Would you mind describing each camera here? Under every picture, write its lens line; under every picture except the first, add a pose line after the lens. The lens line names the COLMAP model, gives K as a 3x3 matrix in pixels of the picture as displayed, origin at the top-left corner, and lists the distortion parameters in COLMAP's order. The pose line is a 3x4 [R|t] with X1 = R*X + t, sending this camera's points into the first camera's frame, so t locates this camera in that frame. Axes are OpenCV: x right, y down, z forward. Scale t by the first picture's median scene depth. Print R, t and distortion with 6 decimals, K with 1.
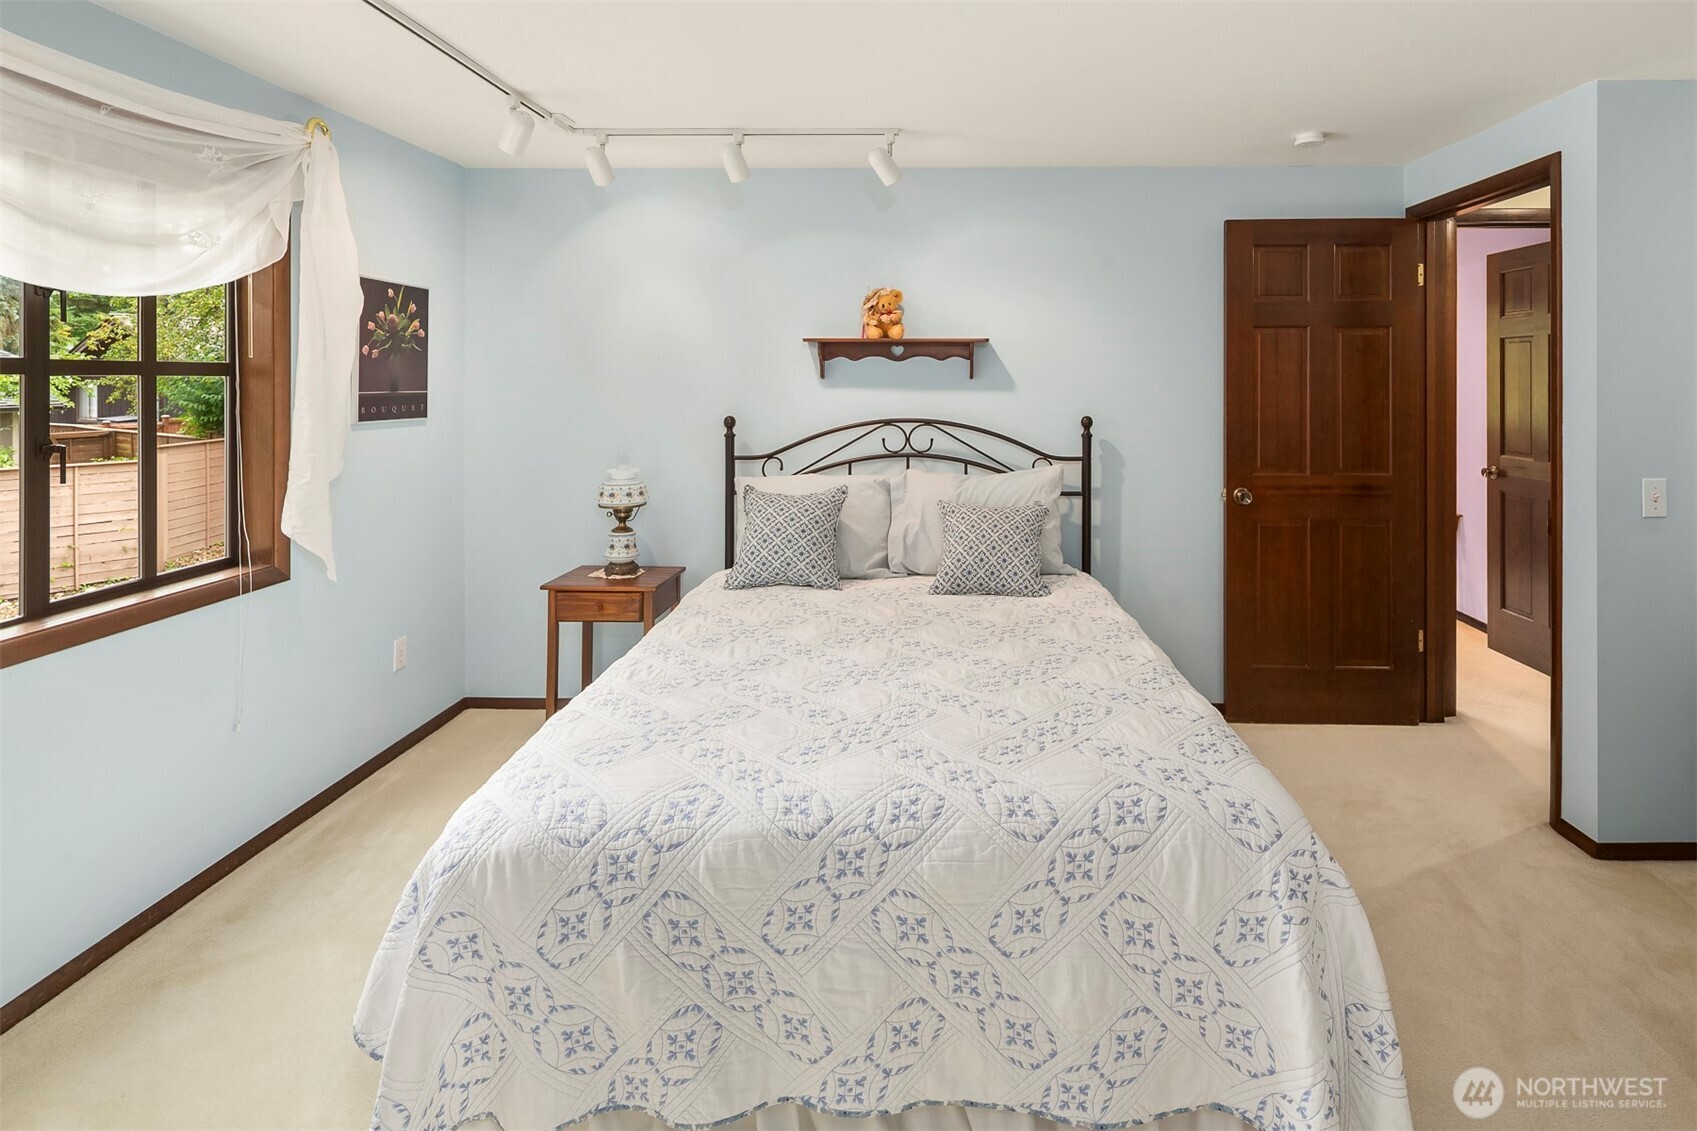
lens RADIAL K [[891.7, 0, 871.0], [0, 891.7, 536.9], [0, 0, 1]] dist [0.018917, -0.012929]
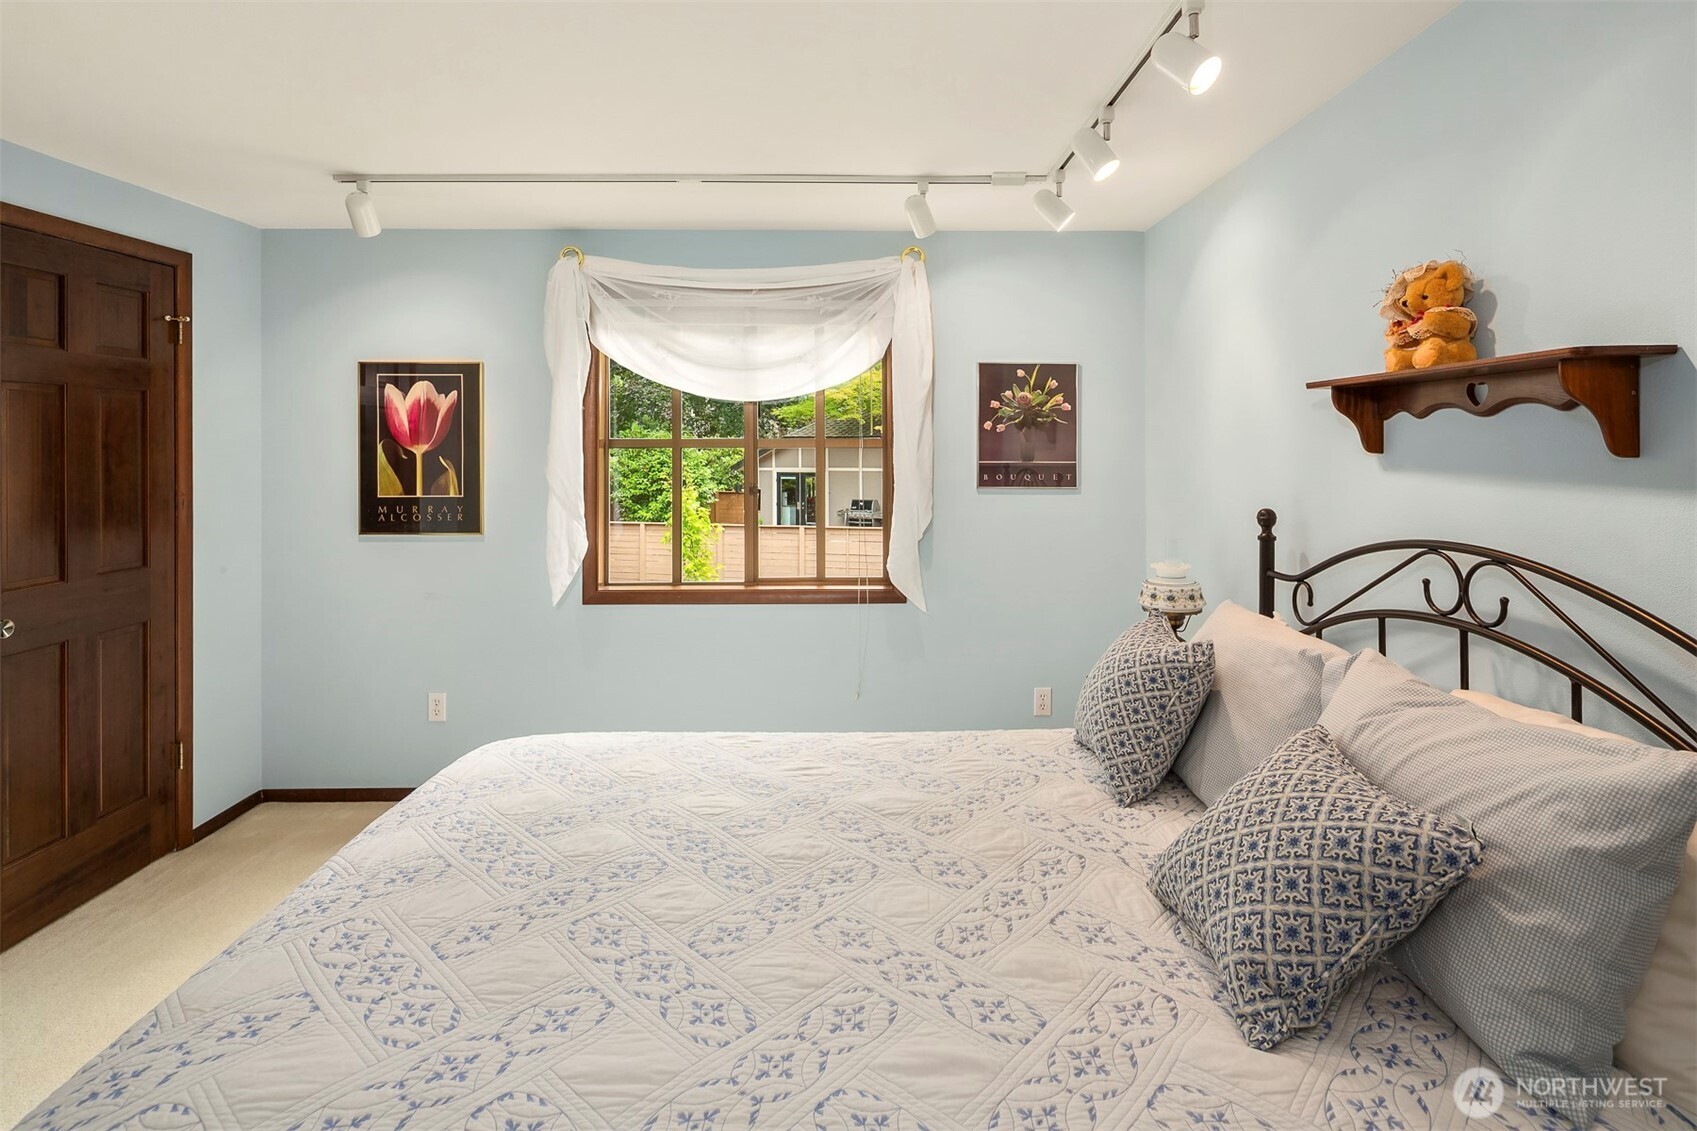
lens RADIAL K [[891.7, 0, 871.0], [0, 891.7, 536.9], [0, 0, 1]] dist [0.018917, -0.012929]
pose [[0.015849, 0.103062, -0.994549, 0.536215], [-0.174674, 0.979663, 0.098736, -0.142562], [0.984499, 0.172157, 0.033529, 0.768853]]
